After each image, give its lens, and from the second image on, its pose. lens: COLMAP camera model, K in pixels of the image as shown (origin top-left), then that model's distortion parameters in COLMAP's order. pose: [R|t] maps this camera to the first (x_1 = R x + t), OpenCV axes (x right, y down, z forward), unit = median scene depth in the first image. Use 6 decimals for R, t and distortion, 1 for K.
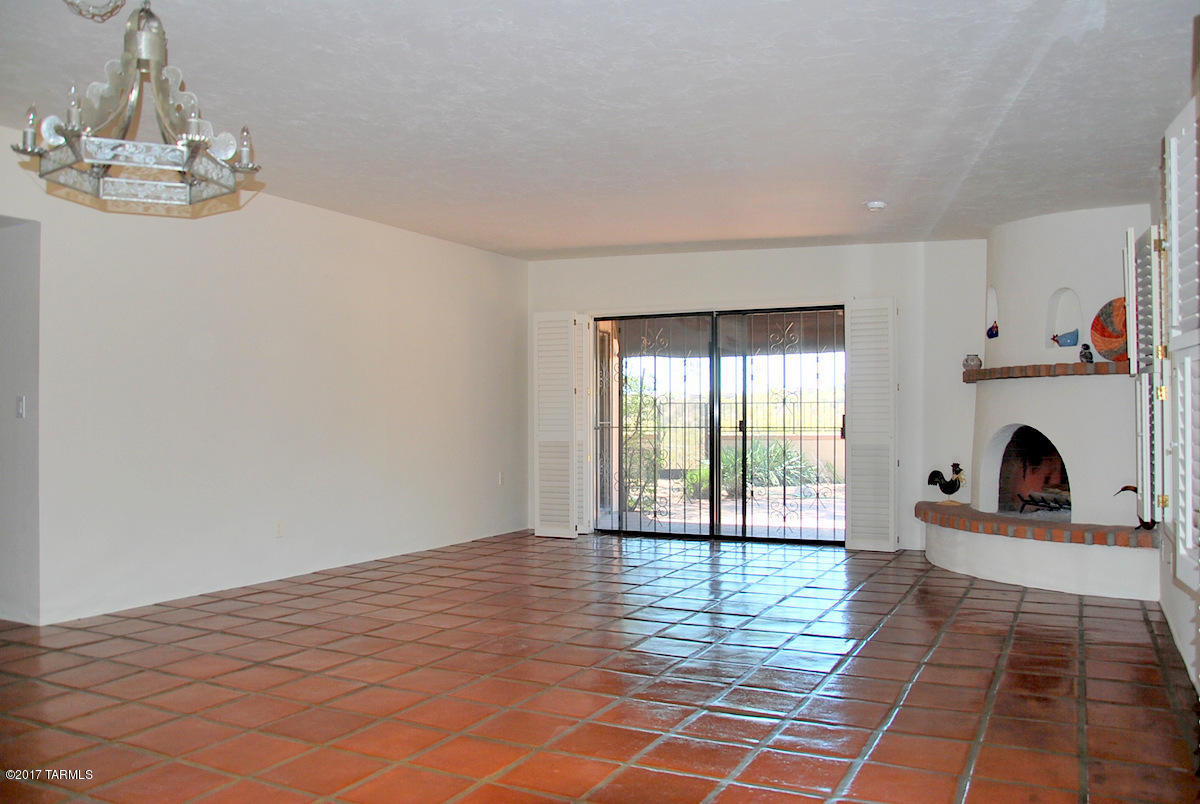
lens RADIAL K [[954.4, 0, 600.0], [0, 954.4, 402.0], [0, 0, 1]] dist [-0.087967, 0.004333]
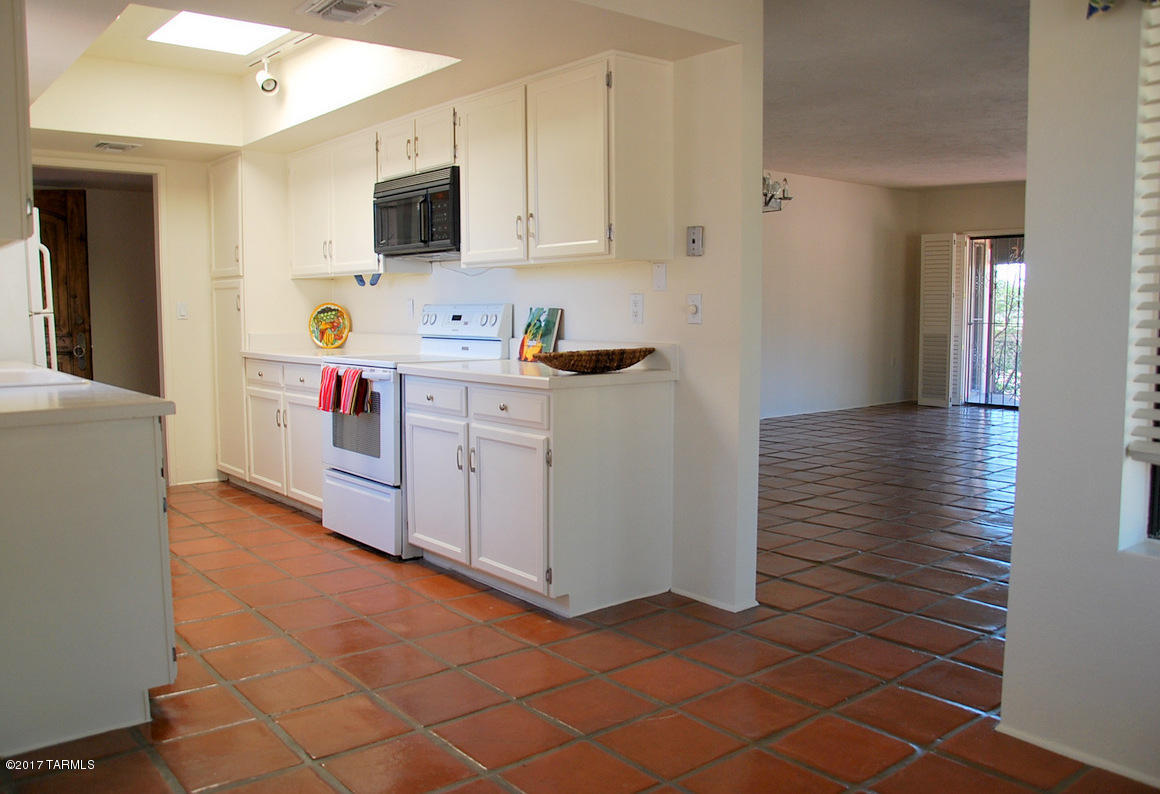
lens RADIAL K [[951.9, 0, 580.0], [0, 951.9, 397.0], [0, 0, 1]] dist [-0.123847, -0.000222]
pose [[0.918335, 0.037730, -0.394002, 0.011590], [0.003484, 0.994637, 0.103369, -0.004962], [0.395789, -0.096300, 0.913278, -0.350295]]
